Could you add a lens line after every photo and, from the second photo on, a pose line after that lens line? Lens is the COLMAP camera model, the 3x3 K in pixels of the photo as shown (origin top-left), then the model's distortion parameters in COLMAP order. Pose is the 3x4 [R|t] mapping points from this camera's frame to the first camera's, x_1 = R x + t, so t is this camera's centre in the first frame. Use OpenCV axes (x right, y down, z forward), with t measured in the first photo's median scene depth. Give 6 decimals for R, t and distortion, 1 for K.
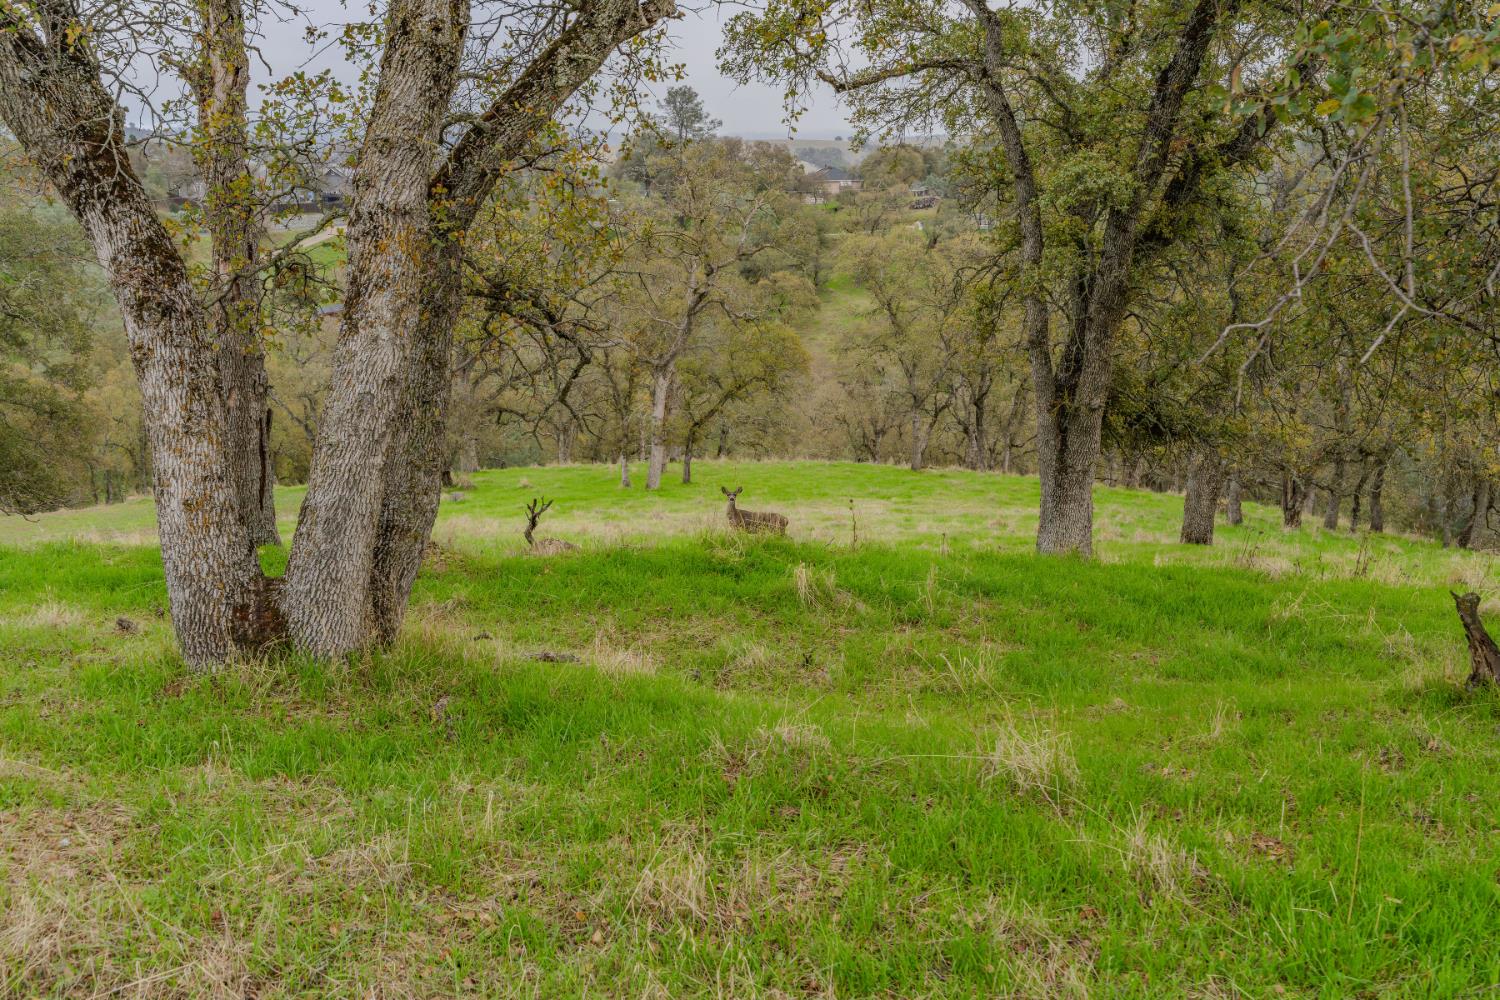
lens RADIAL K [[1474.6, 0, 754.4], [0, 1474.6, 498.0], [0, 0, 1]] dist [0.016481, 0.000295]
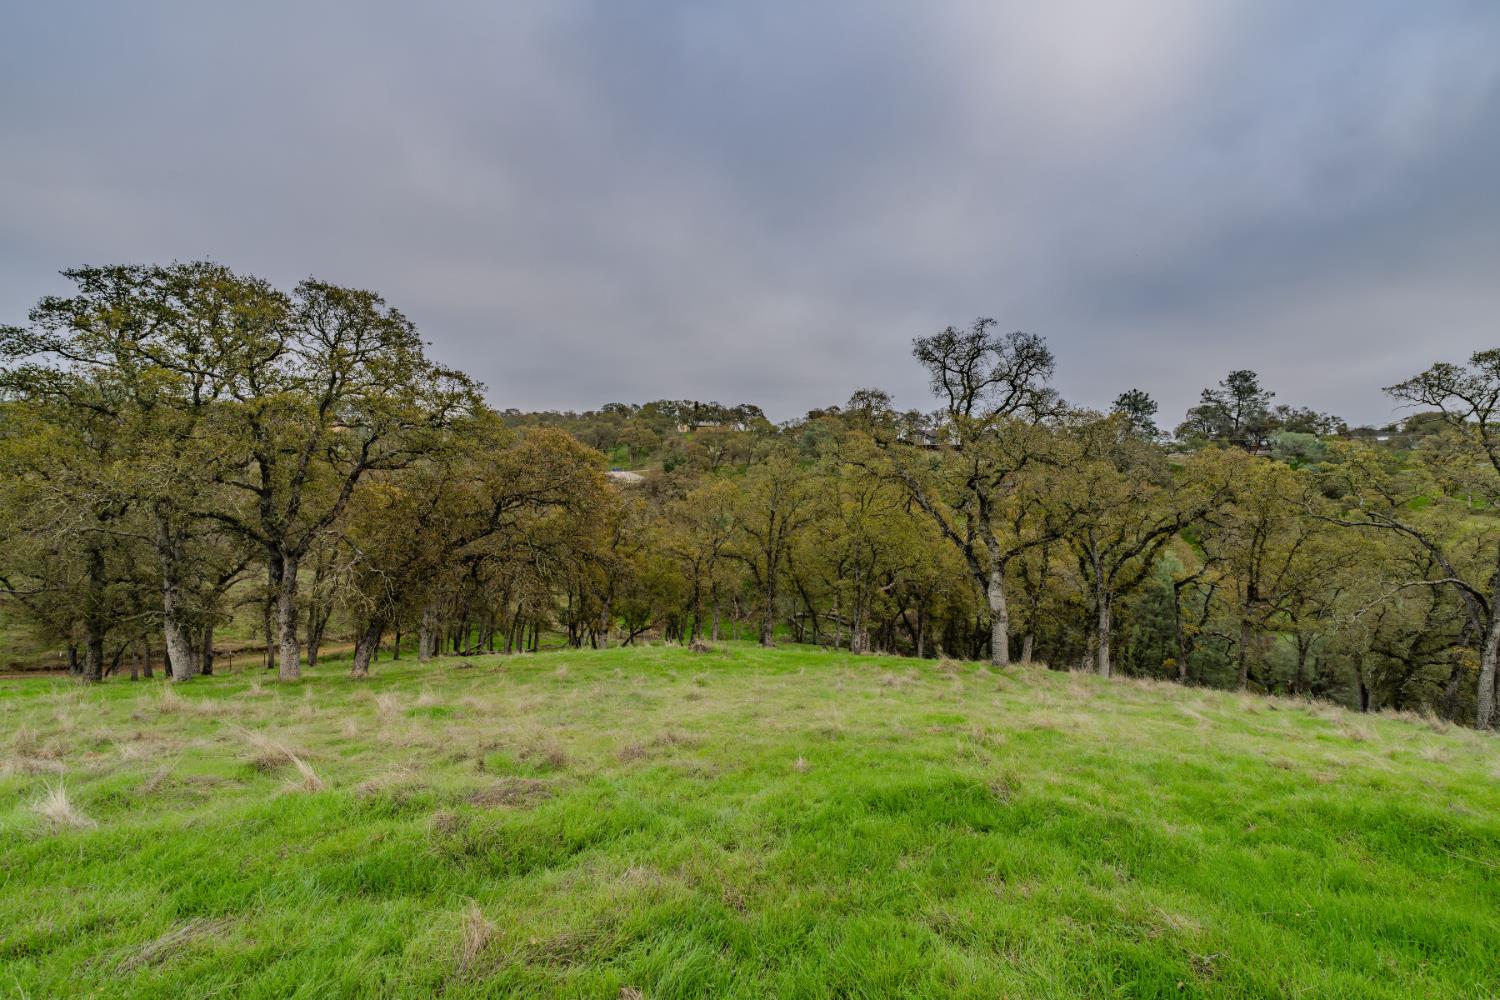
lens RADIAL K [[670.0, 0, 750.0], [0, 670.0, 500.0], [0, 0, 1]] dist [-0.005505, -0.000067]
pose [[0.821307, 0.047440, -0.568510, -0.218571], [-0.139435, 0.983005, -0.119409, -0.024315], [0.553184, 0.177341, 0.813964, 0.713261]]
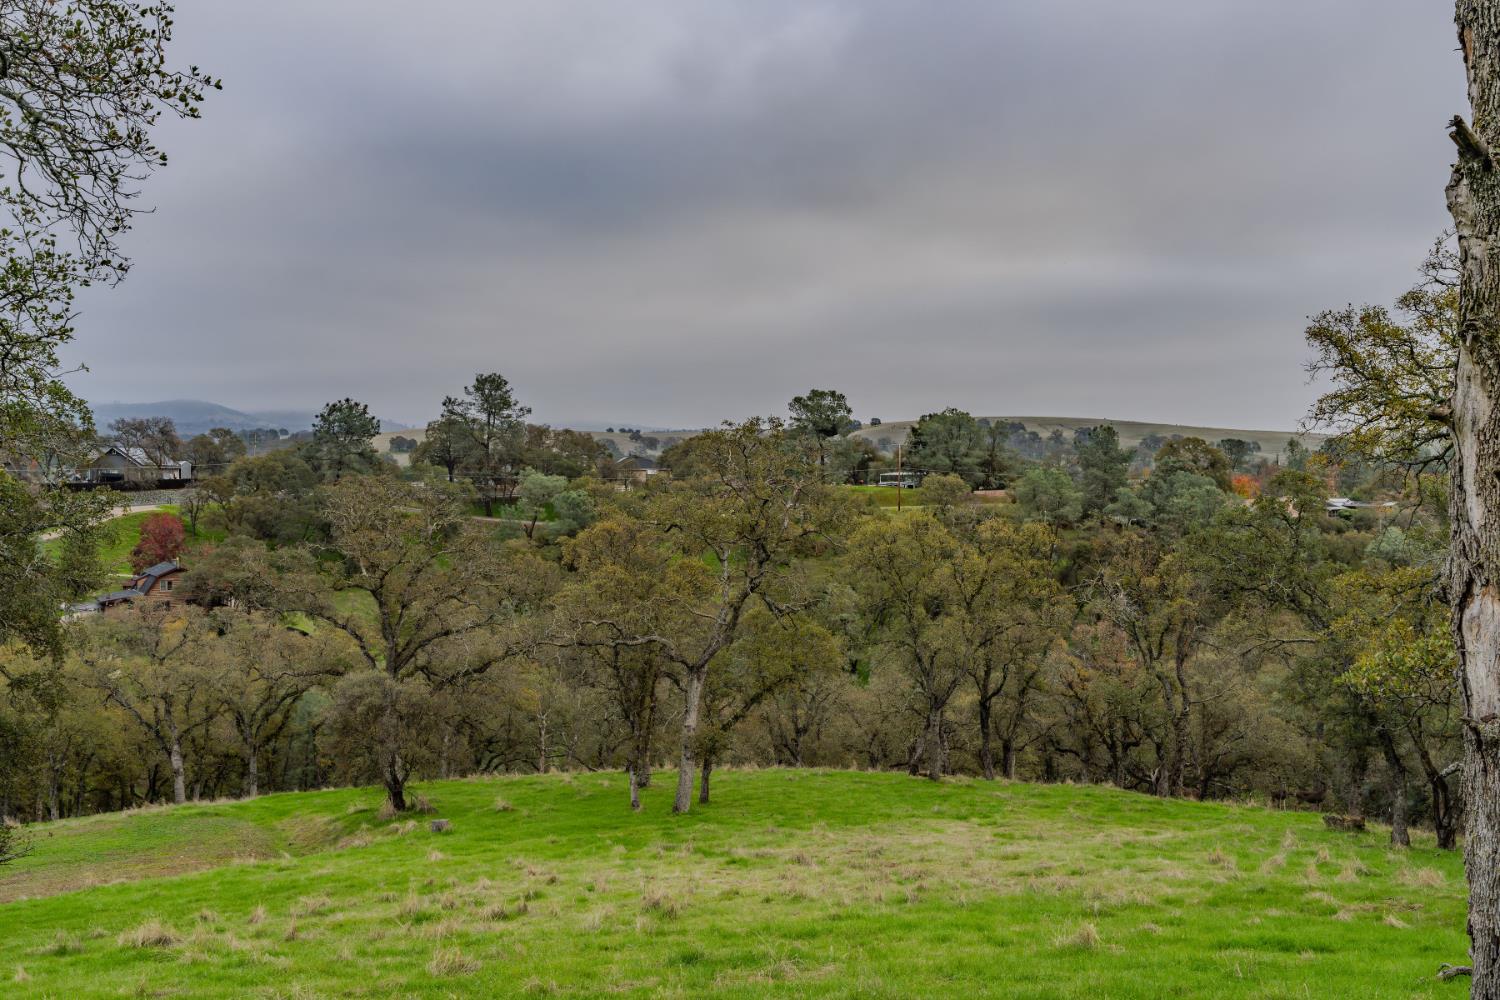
lens RADIAL K [[1474.6, 0, 754.4], [0, 1474.6, 498.0], [0, 0, 1]] dist [0.016481, 0.000295]
pose [[0.987649, 0.013531, 0.156096, -0.091055], [0.016750, 0.981436, -0.191057, -0.011432], [-0.155783, 0.191312, 0.969088, 0.076521]]
